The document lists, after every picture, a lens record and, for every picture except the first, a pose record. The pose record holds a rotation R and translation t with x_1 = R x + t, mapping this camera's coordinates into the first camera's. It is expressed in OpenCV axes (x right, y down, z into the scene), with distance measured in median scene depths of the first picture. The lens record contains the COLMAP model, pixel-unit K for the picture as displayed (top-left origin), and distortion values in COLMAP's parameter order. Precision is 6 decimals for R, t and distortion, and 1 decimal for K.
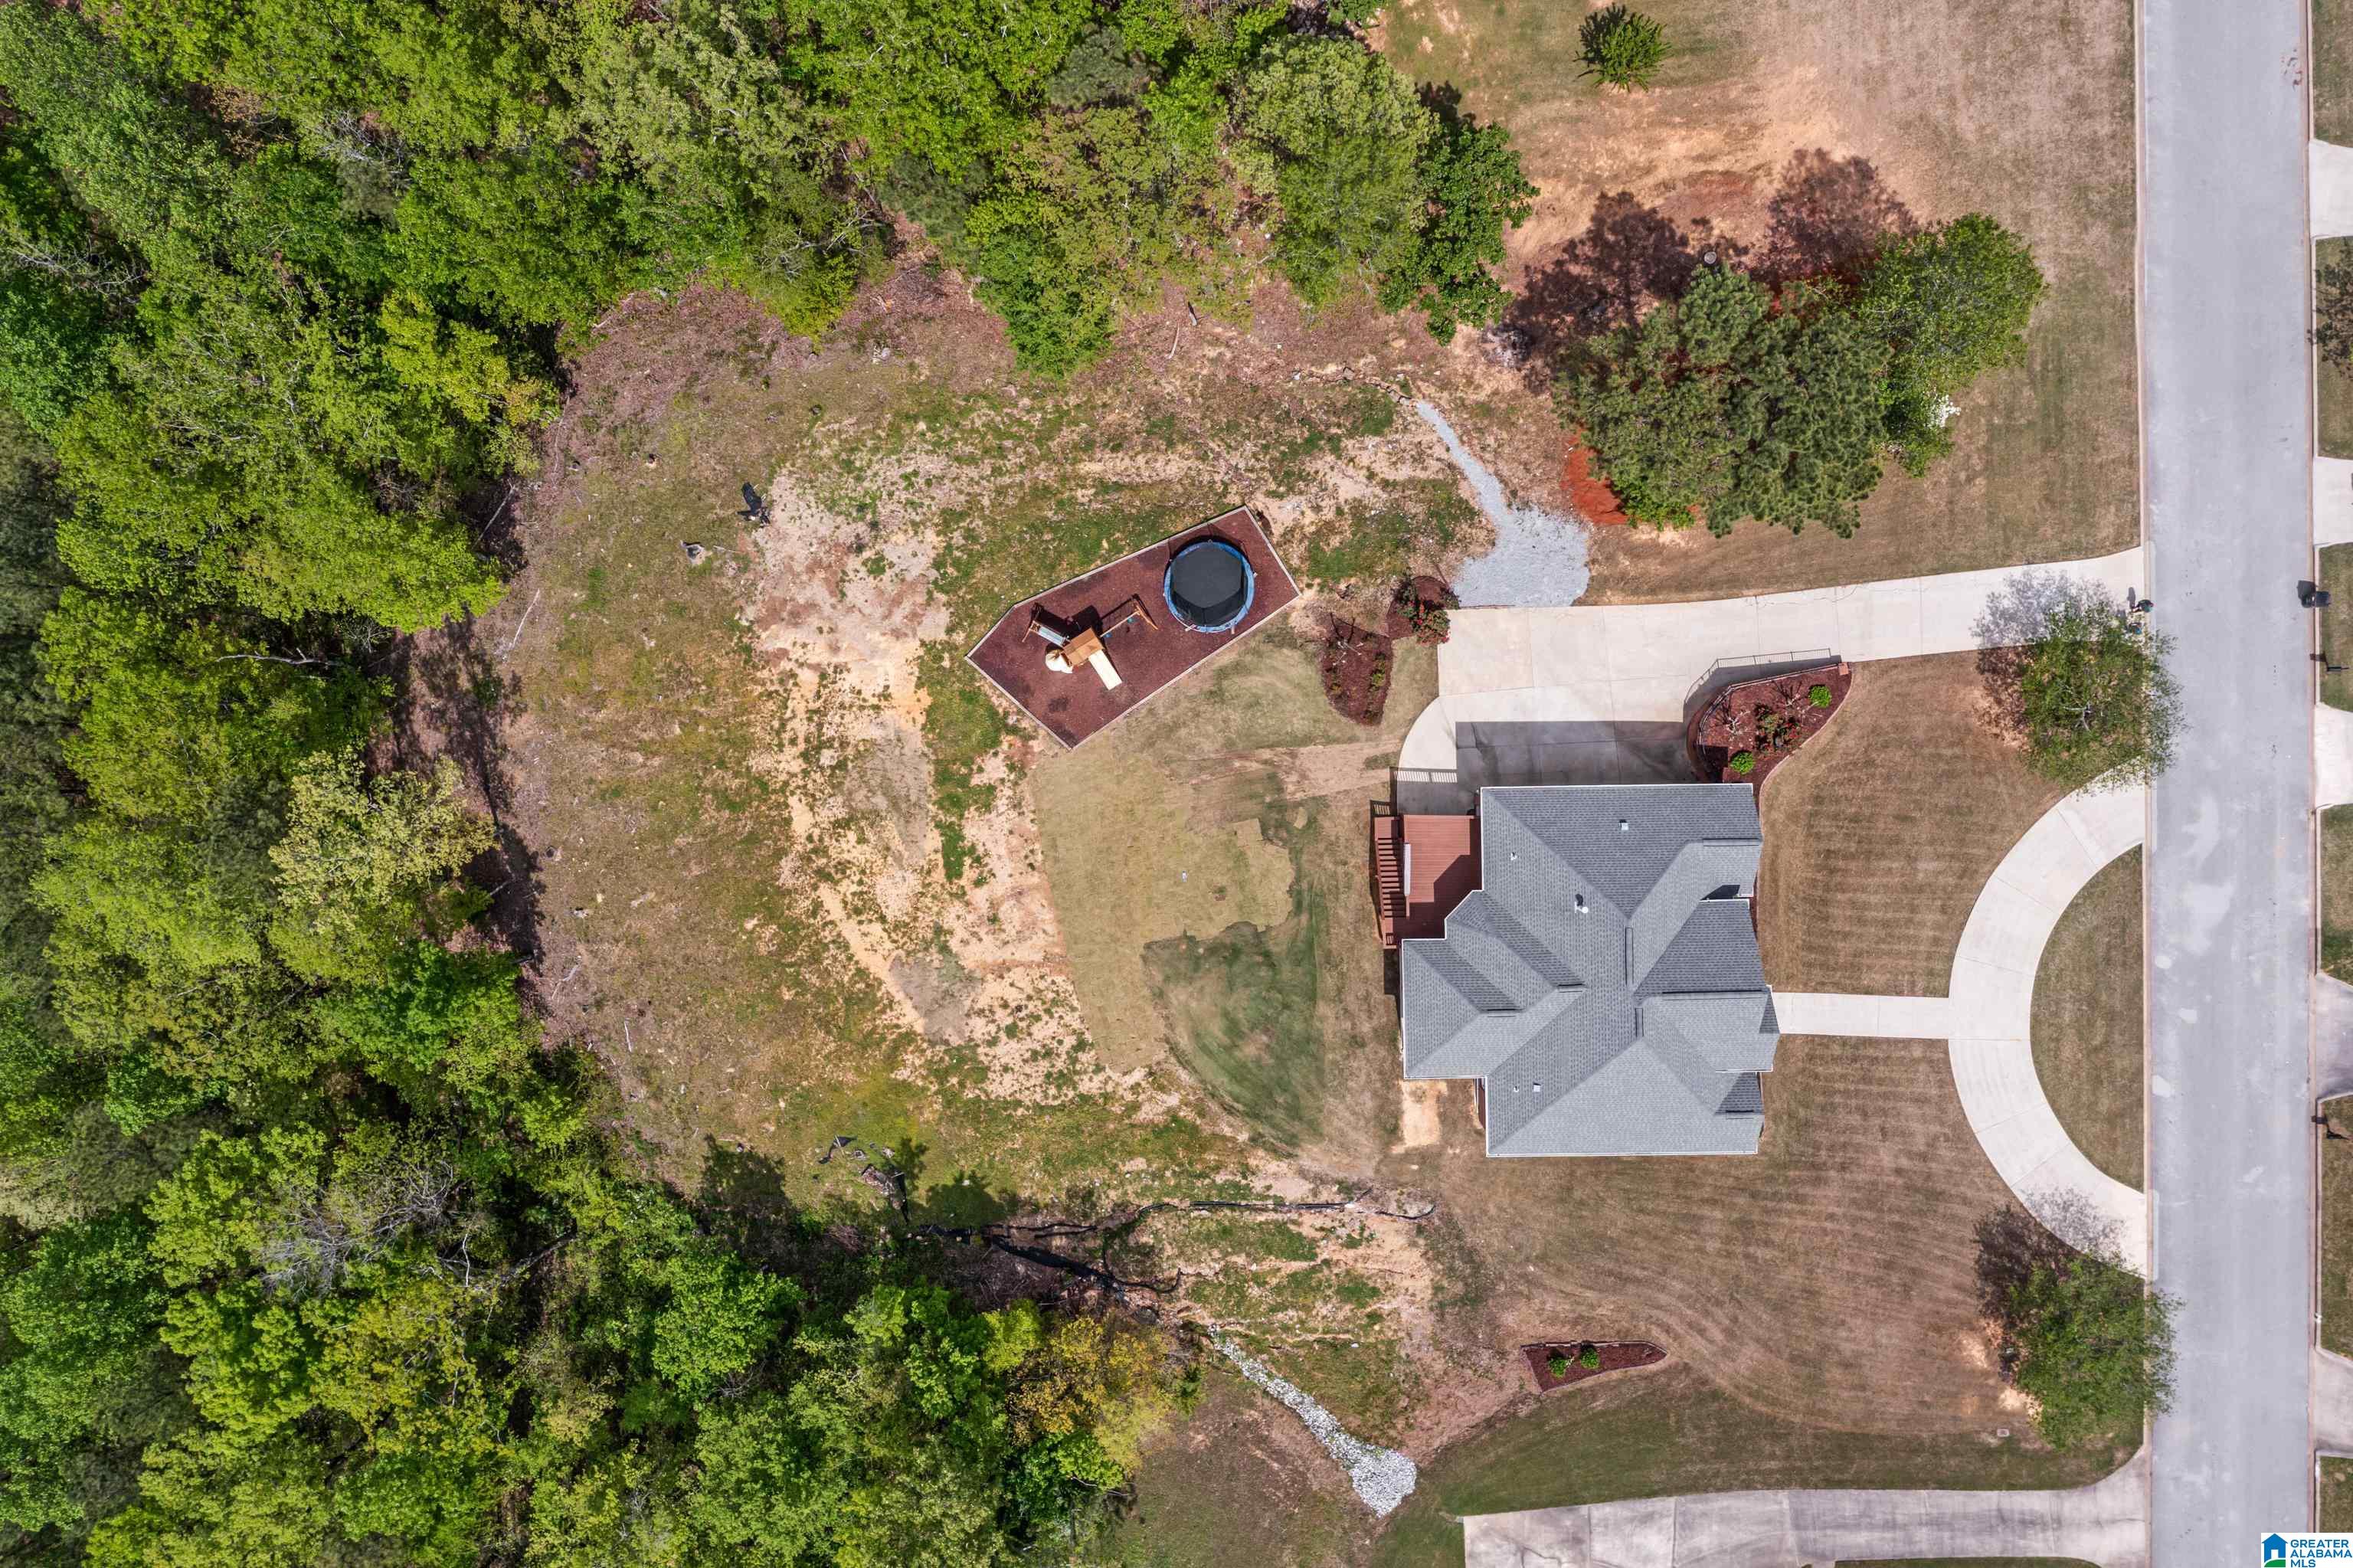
lens RADIAL K [[1871.7, 0, 1176.5], [0, 1871.7, 784.0], [0, 0, 1]] dist [-0.021099, 0.015842]
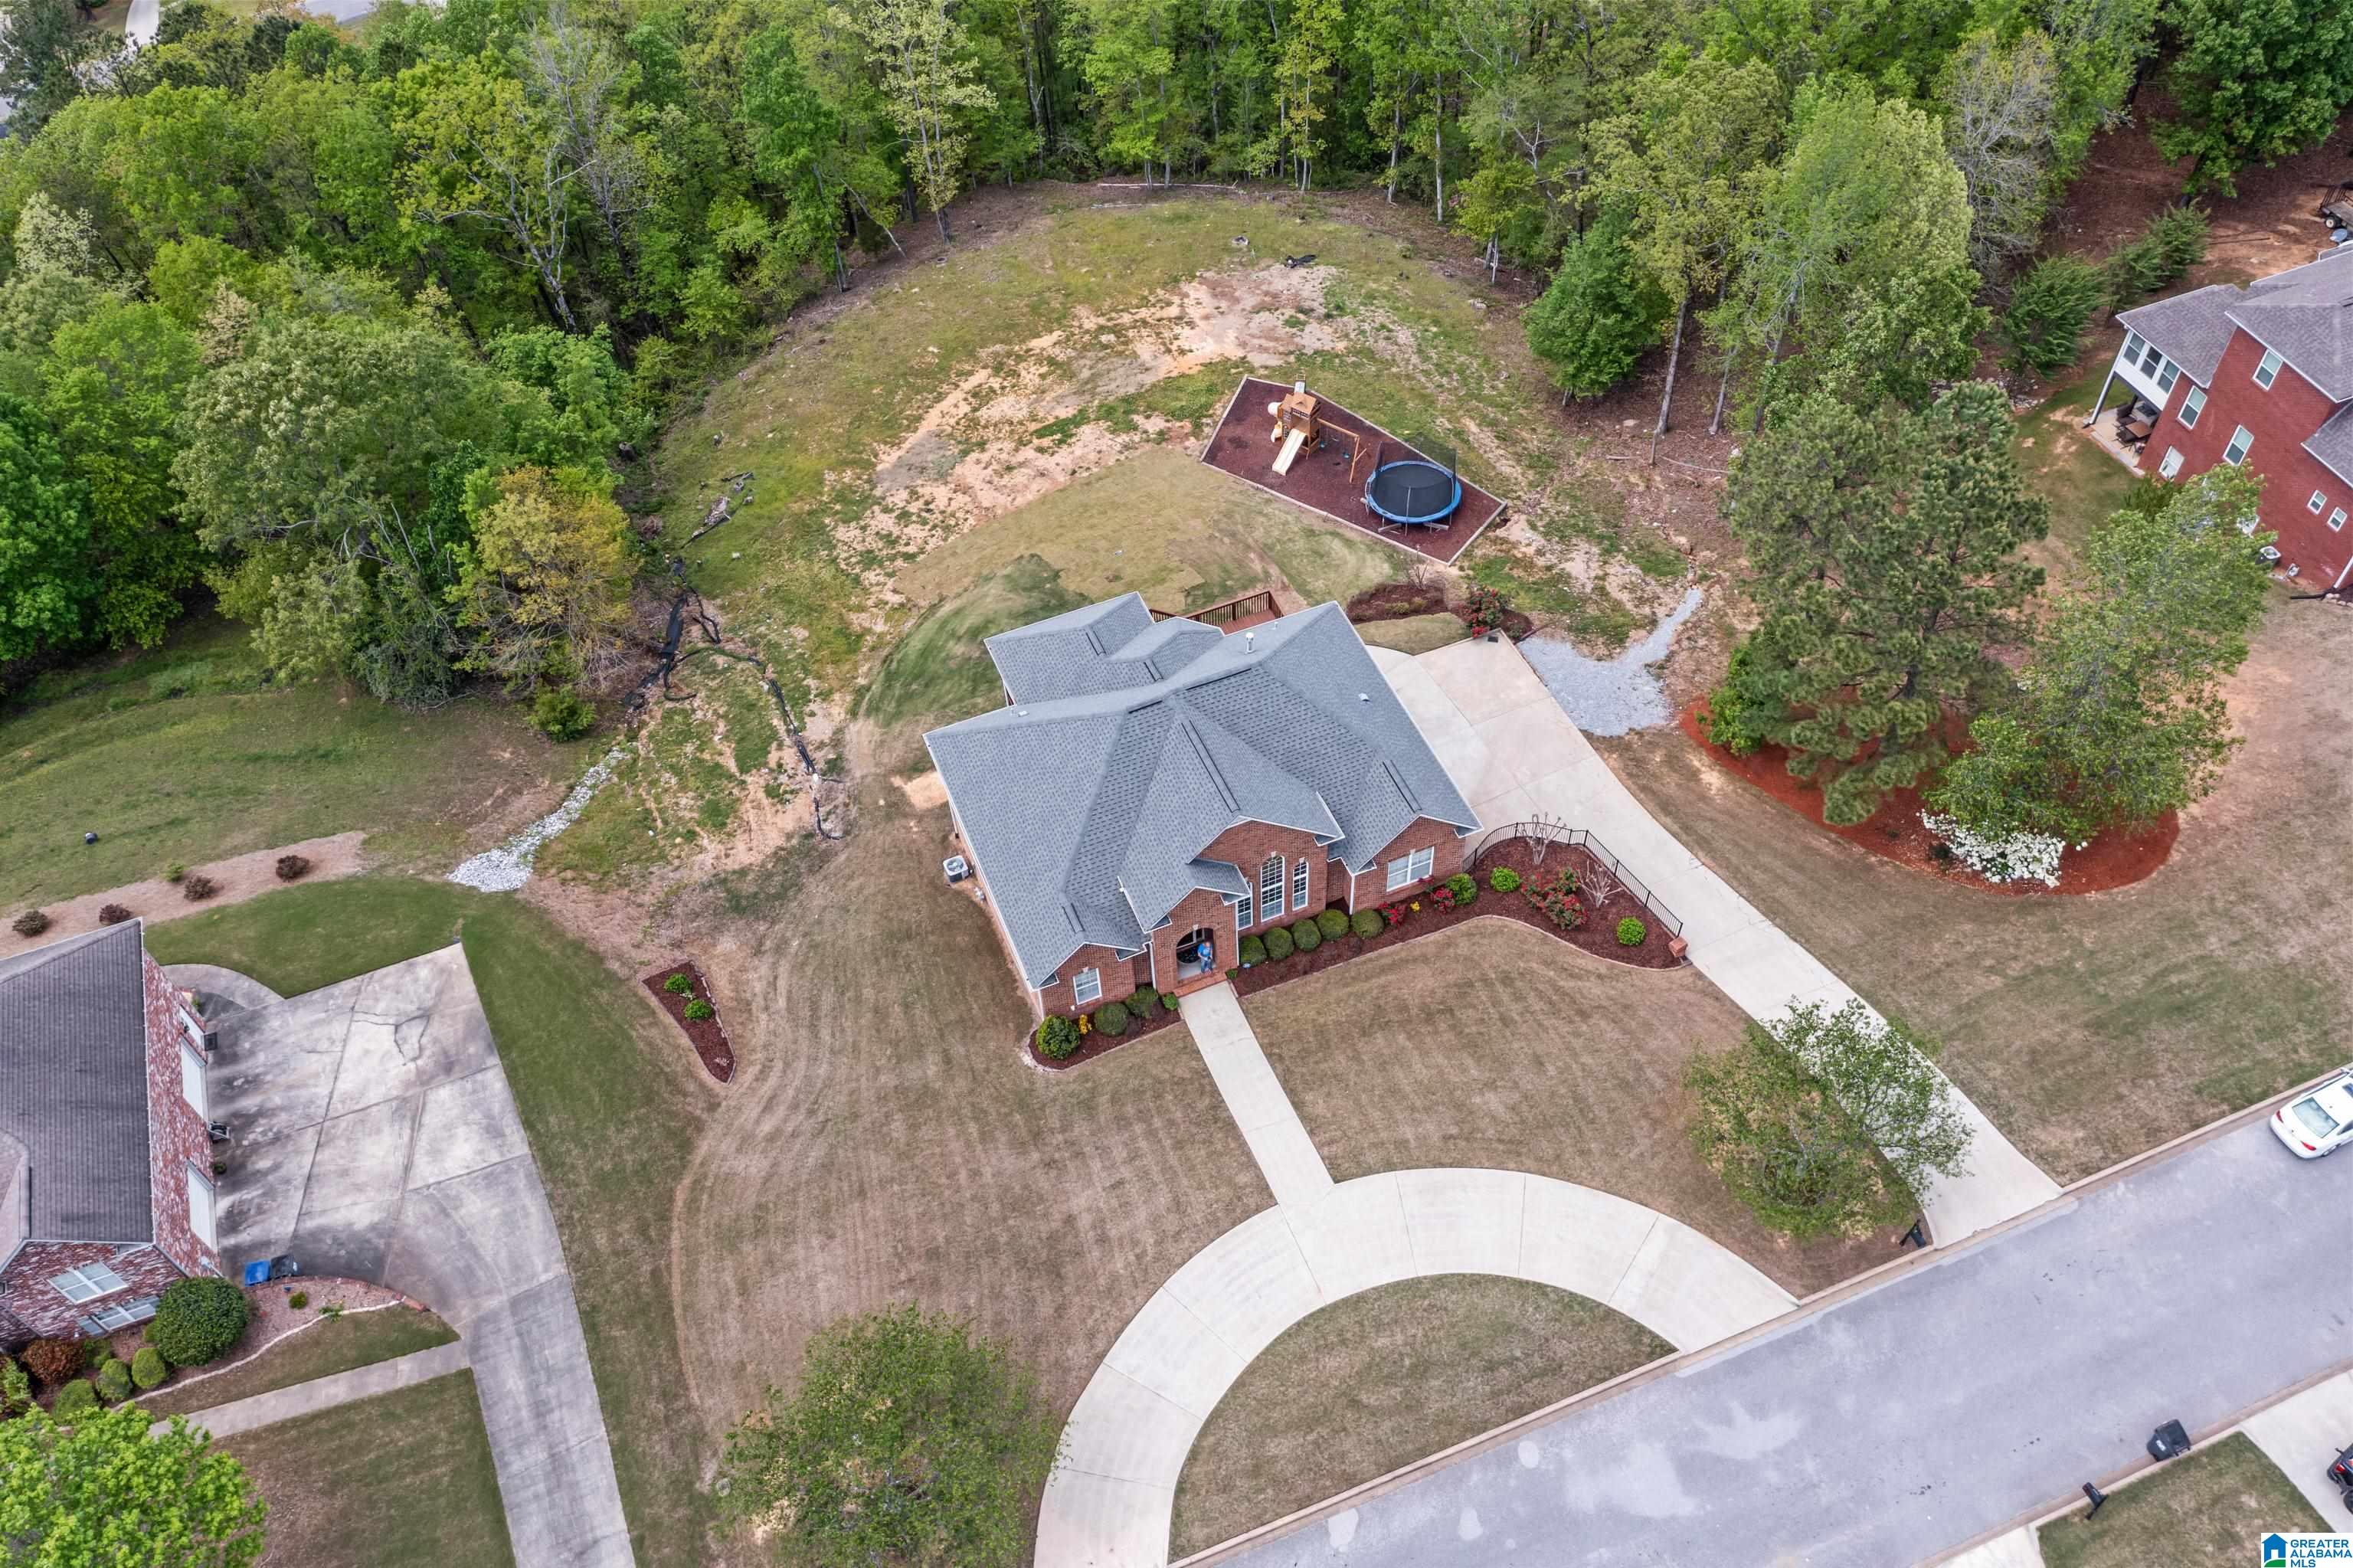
lens RADIAL K [[1871.7, 0, 1176.5], [0, 1871.7, 784.0], [0, 0, 1]] dist [-0.021099, 0.015842]
pose [[0.359953, 0.728826, -0.582449, 0.636580], [-0.932872, 0.290244, -0.213328, 0.252766], [0.013574, 0.620138, 0.784376, 0.346032]]
